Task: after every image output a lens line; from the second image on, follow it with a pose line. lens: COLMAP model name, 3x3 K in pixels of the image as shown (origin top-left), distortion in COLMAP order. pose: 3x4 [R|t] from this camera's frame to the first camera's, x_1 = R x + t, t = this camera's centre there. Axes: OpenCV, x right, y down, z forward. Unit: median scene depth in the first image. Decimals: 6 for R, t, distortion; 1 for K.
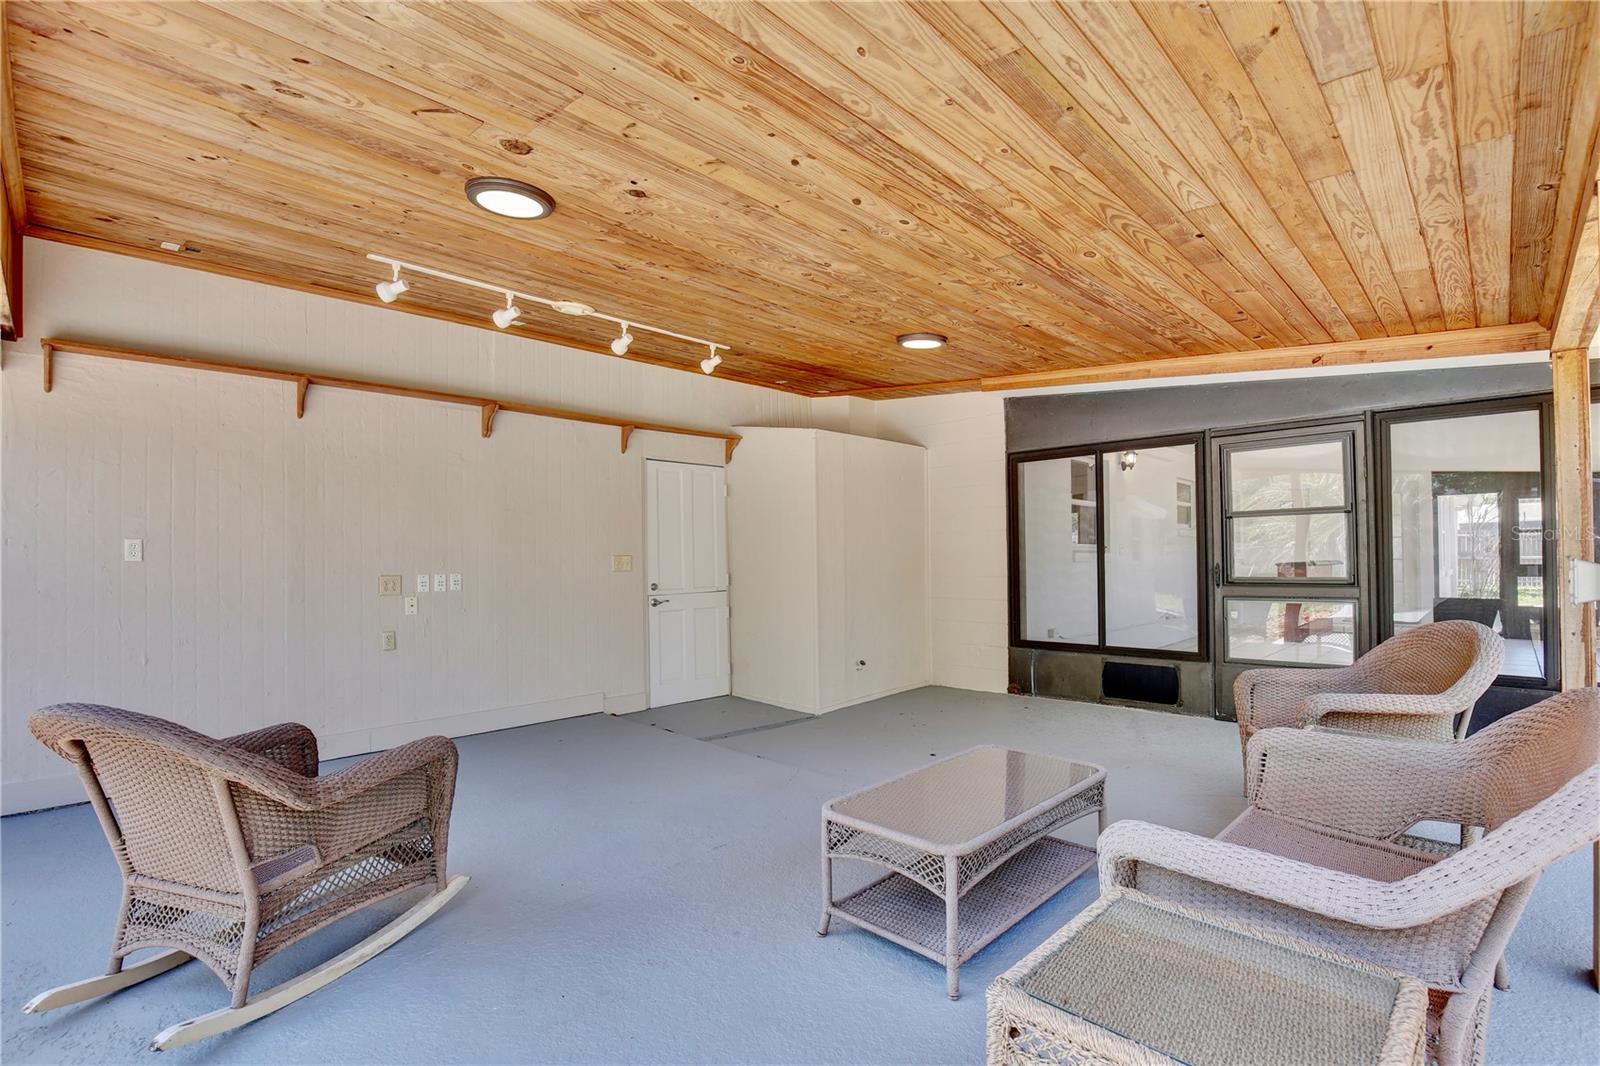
lens RADIAL K [[733.7, 0, 804.5], [0, 733.7, 549.0], [0, 0, 1]] dist [-0.030698, 0.000031]
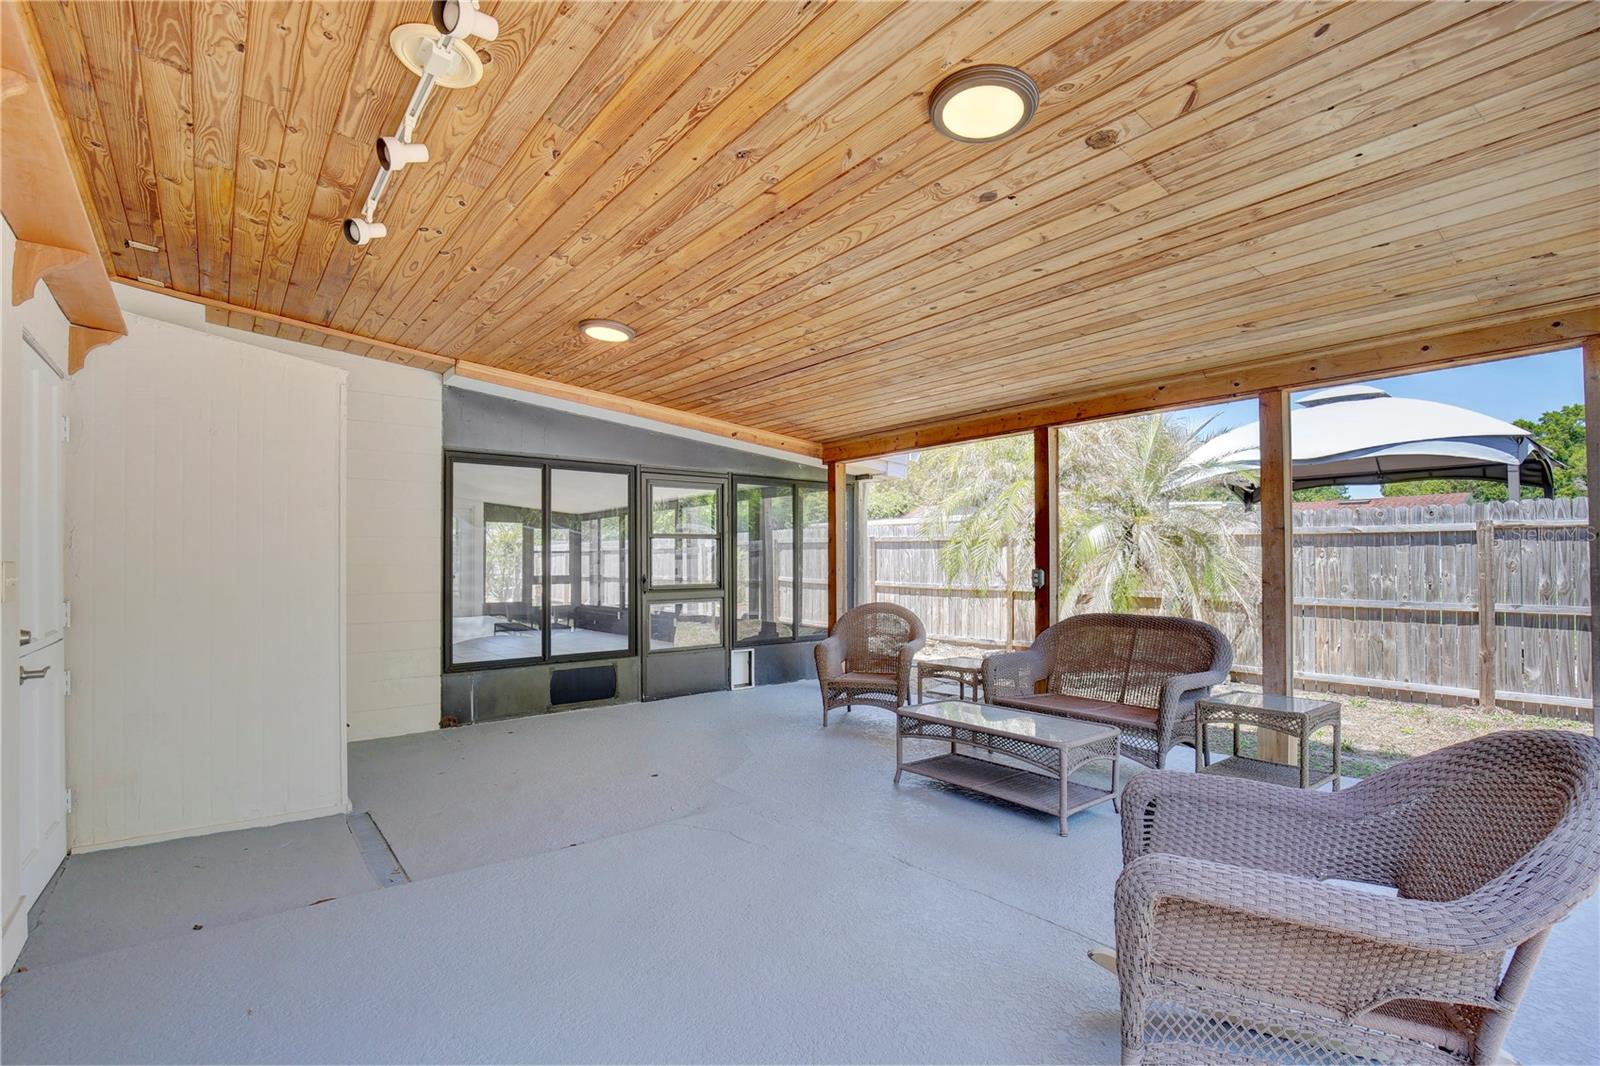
lens RADIAL K [[733.7, 0, 804.5], [0, 733.7, 549.0], [0, 0, 1]] dist [-0.030698, 0.000031]
pose [[0.118365, 0.030566, 0.992500, -0.582093], [-0.008606, 0.999520, -0.029756, 0.009983], [-0.992933, -0.005020, 0.118571, 0.535101]]
